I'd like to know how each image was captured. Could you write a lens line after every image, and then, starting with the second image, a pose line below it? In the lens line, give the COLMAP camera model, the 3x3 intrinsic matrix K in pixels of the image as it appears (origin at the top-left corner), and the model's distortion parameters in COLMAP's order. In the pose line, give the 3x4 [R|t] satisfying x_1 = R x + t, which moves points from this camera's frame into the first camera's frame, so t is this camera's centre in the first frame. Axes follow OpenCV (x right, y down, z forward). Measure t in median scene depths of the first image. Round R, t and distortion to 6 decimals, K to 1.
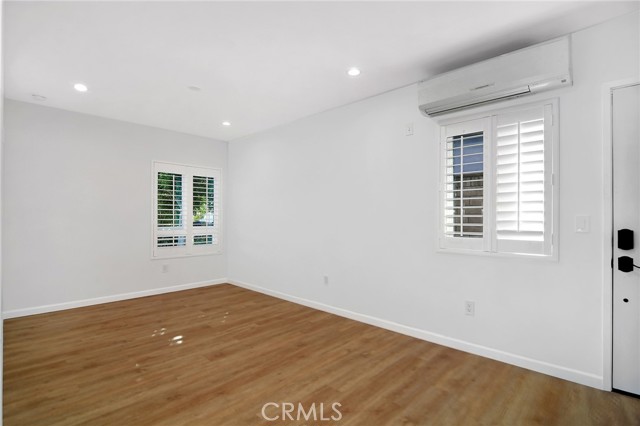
lens RADIAL K [[309.5, 0, 321.0], [0, 309.5, 214.4], [0, 0, 1]] dist [0.000430, -0.004253]
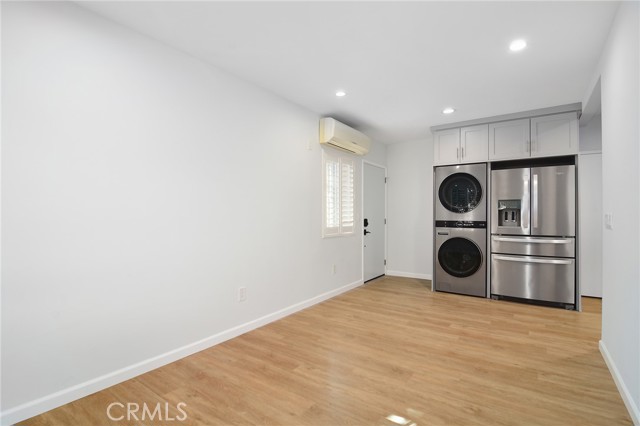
lens RADIAL K [[309.5, 0, 317.9], [0, 309.5, 214.8], [0, 0, 1]] dist [0.000430, -0.004253]
pose [[-0.152480, -0.002510, 0.988303, -1.085771], [-0.012526, 0.999921, 0.000607, 0.010460], [-0.988227, -0.012287, -0.152500, 1.274040]]
